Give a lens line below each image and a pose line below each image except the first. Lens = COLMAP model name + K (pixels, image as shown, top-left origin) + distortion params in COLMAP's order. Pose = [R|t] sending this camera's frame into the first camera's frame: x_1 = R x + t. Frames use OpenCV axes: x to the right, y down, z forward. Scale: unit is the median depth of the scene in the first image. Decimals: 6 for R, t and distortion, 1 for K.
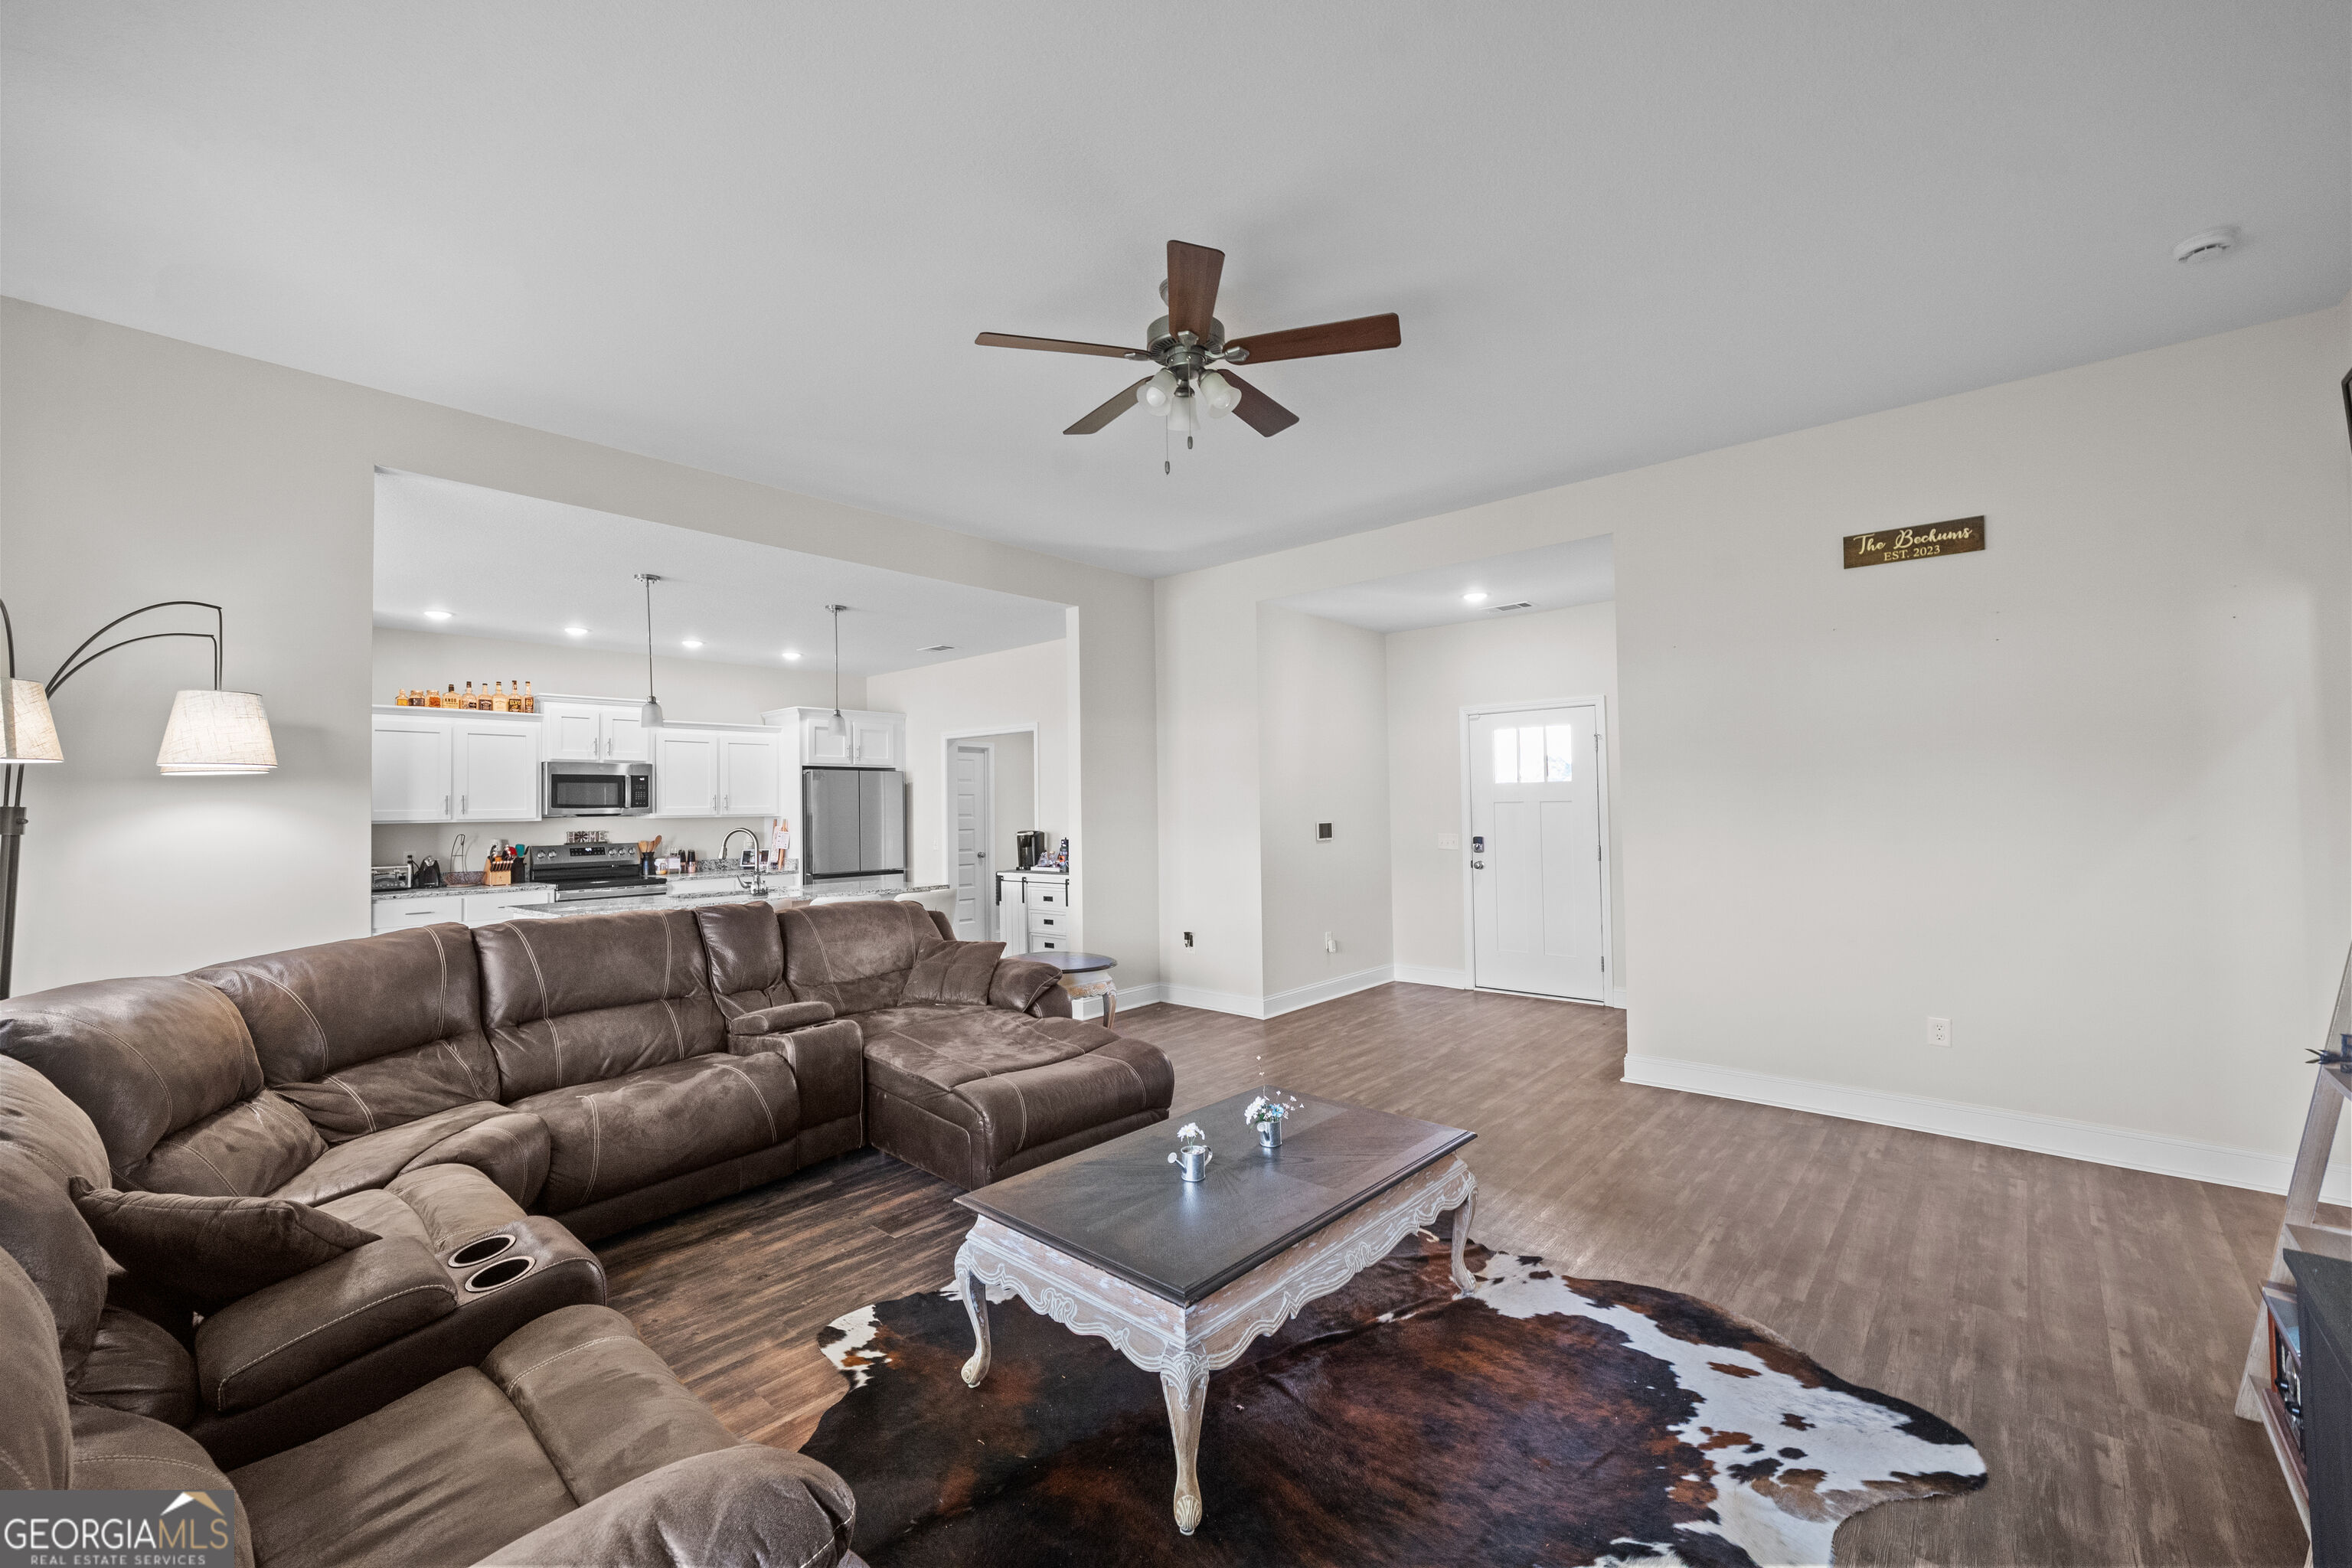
lens RADIAL K [[968.8, 0, 1172.4], [0, 968.8, 776.3], [0, 0, 1]] dist [0.004159, -0.000109]
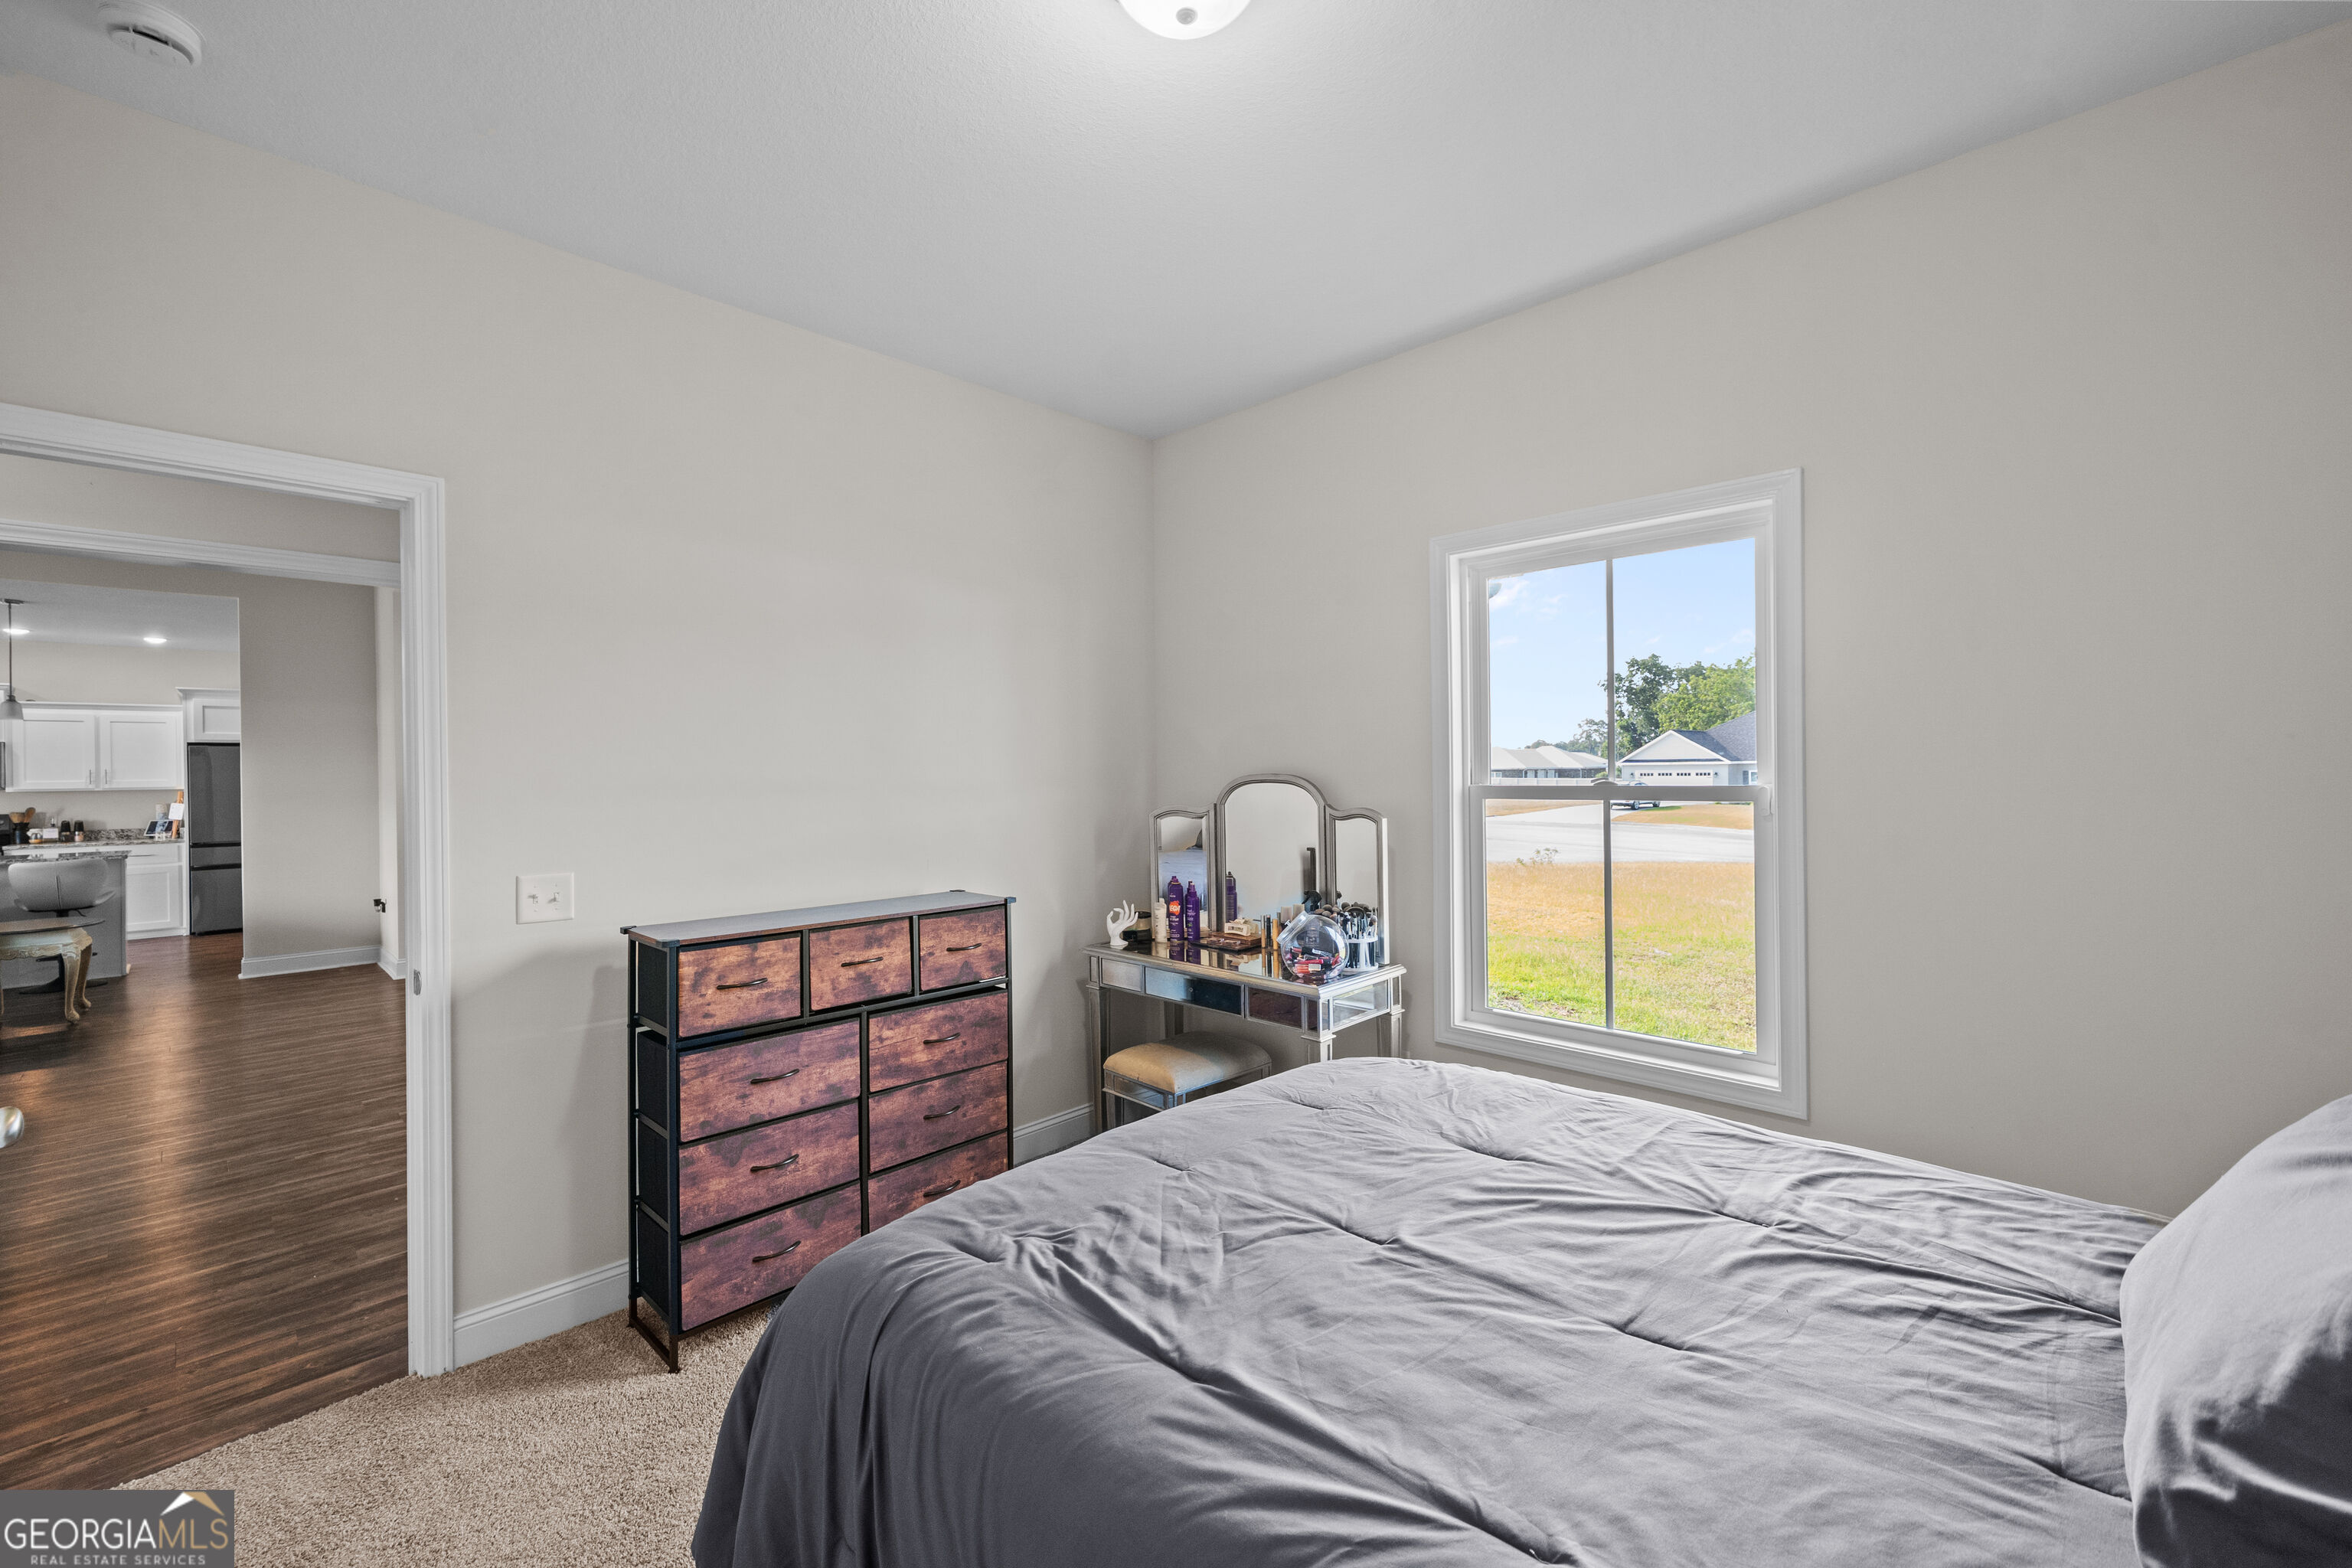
lens RADIAL K [[968.8, 0, 1170.3], [0, 968.8, 774.4], [0, 0, 1]] dist [0.004159, -0.000109]
pose [[0.999215, 0.008573, -0.038679, 0.846413], [-0.006783, 0.998910, 0.046181, -0.037676], [0.039033, -0.045883, 0.998184, -0.038091]]
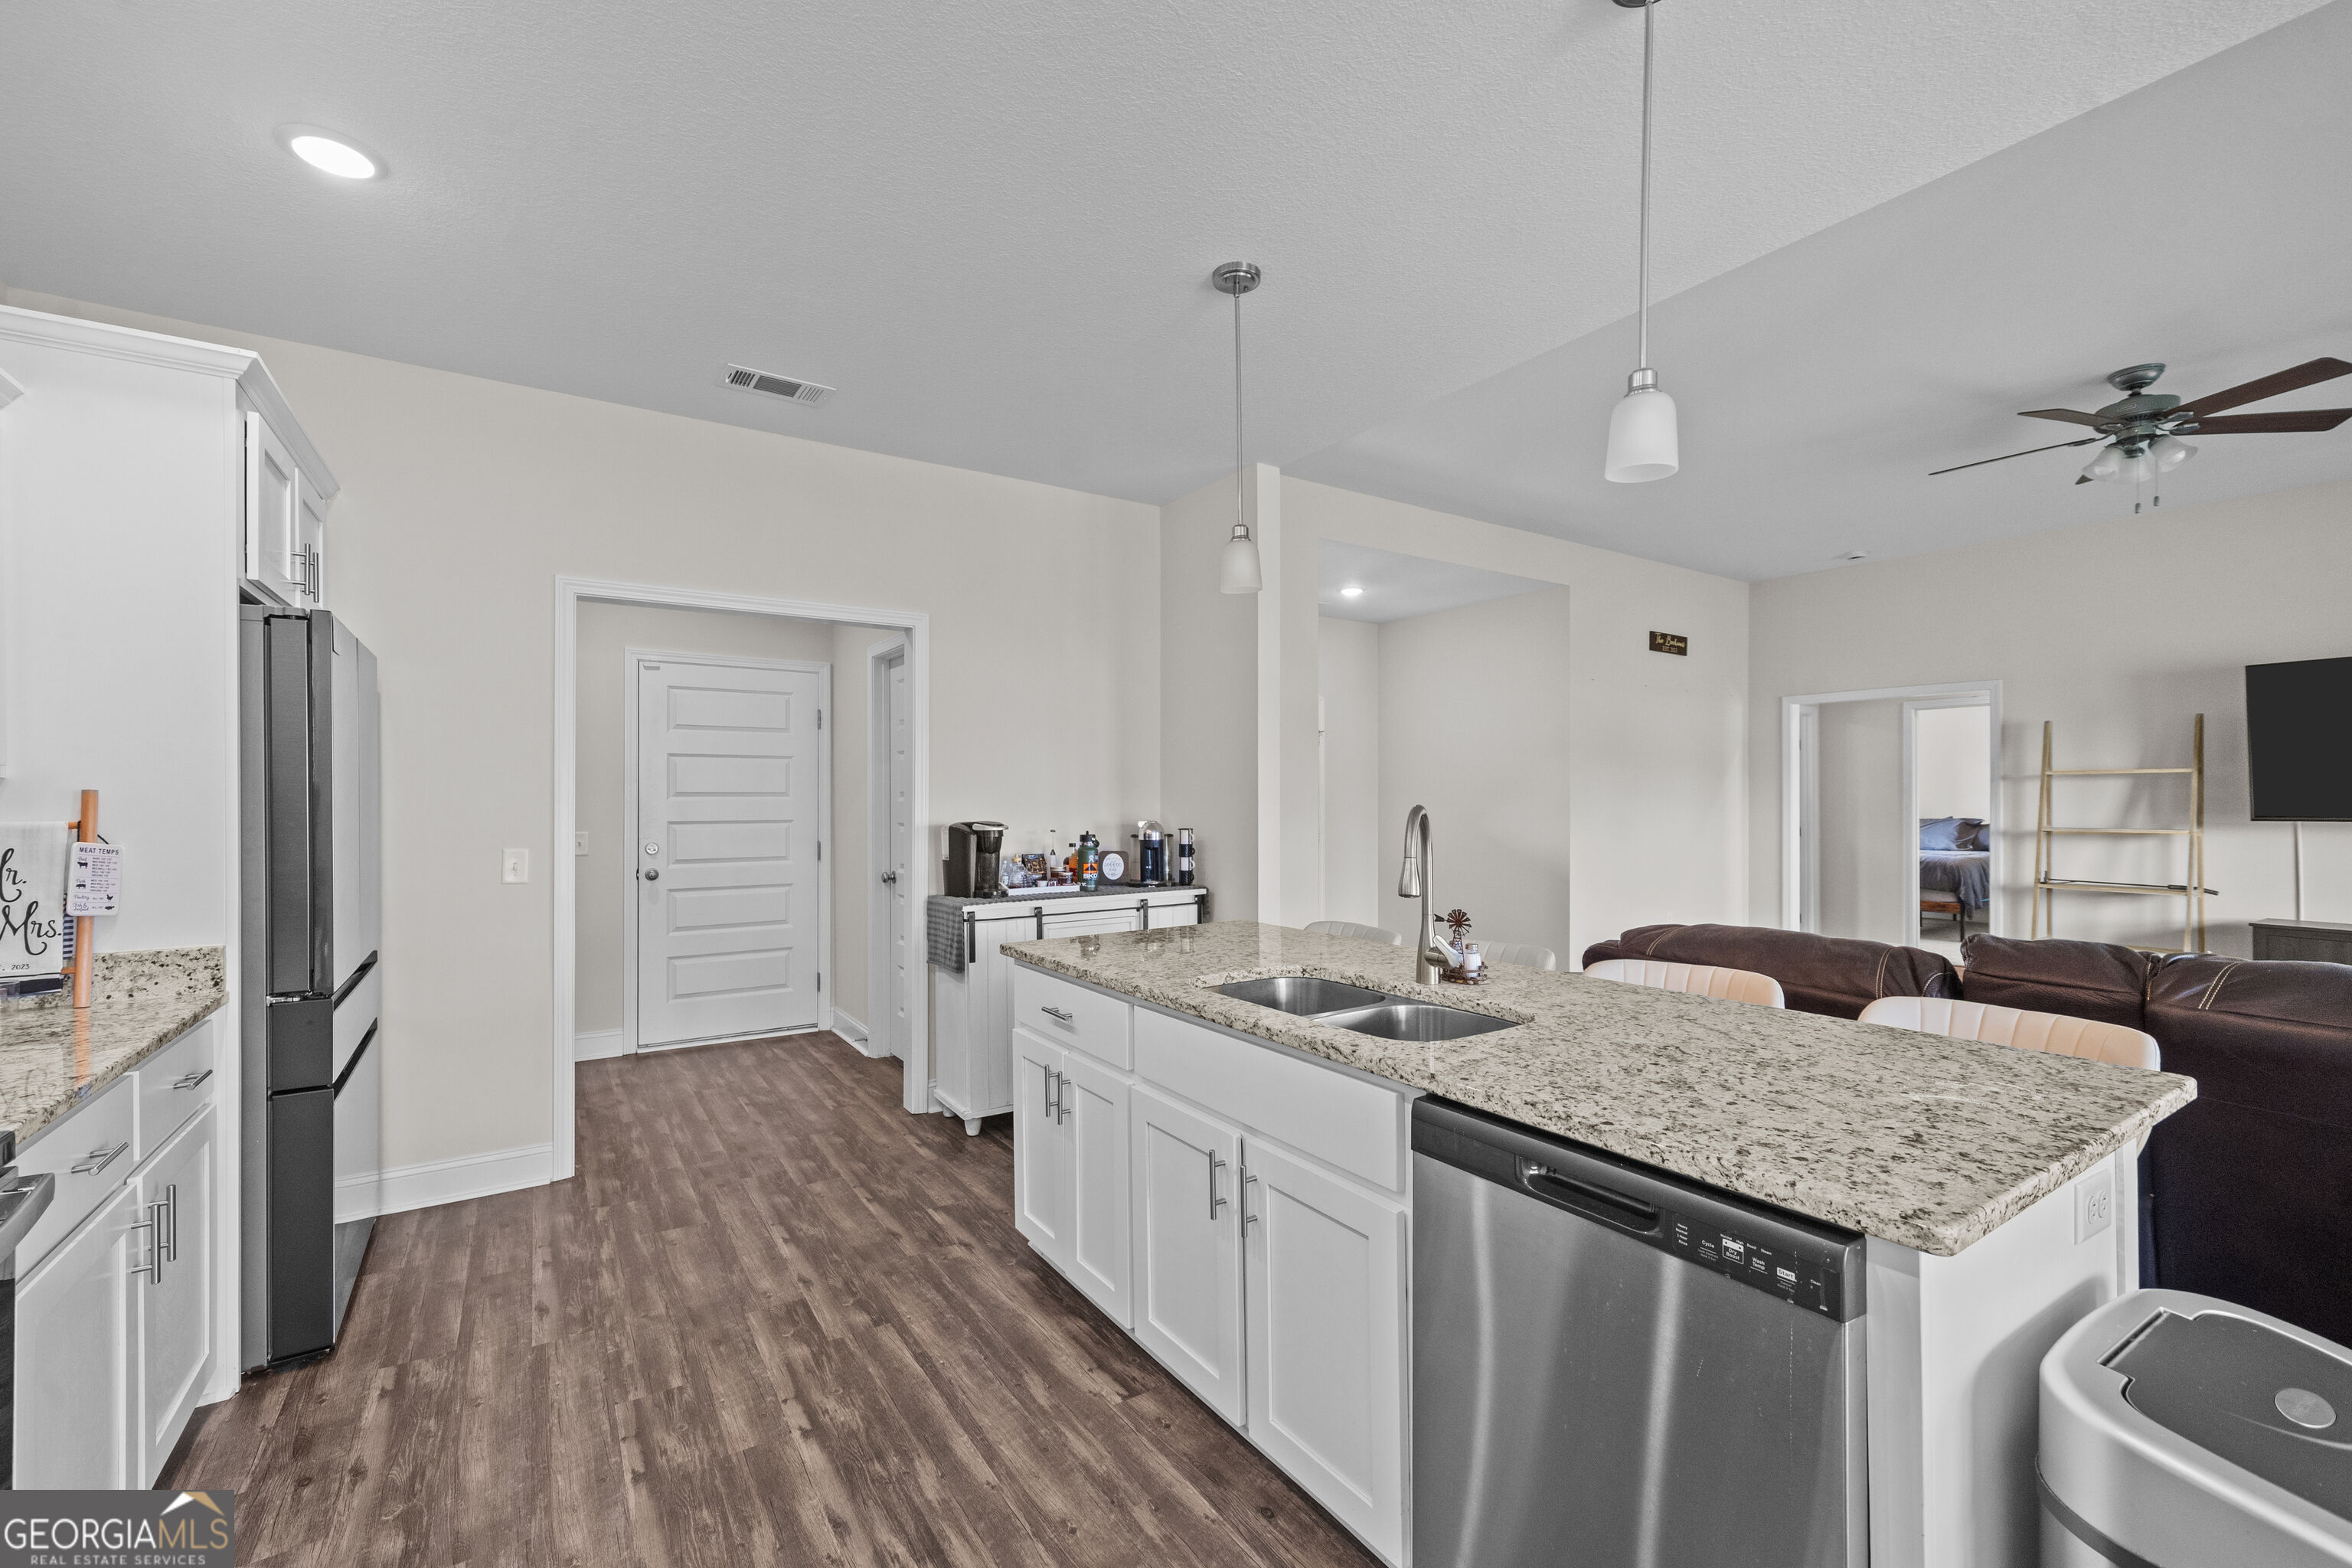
lens RADIAL K [[968.8, 0, 1173.0], [0, 968.8, 796.7], [0, 0, 1]] dist [0.004159, -0.000109]
pose [[0.255964, 0.014891, 0.966572, -0.652350], [-0.033373, 0.999421, -0.006559, 0.044078], [-0.966110, -0.030579, 0.256312, 0.791209]]
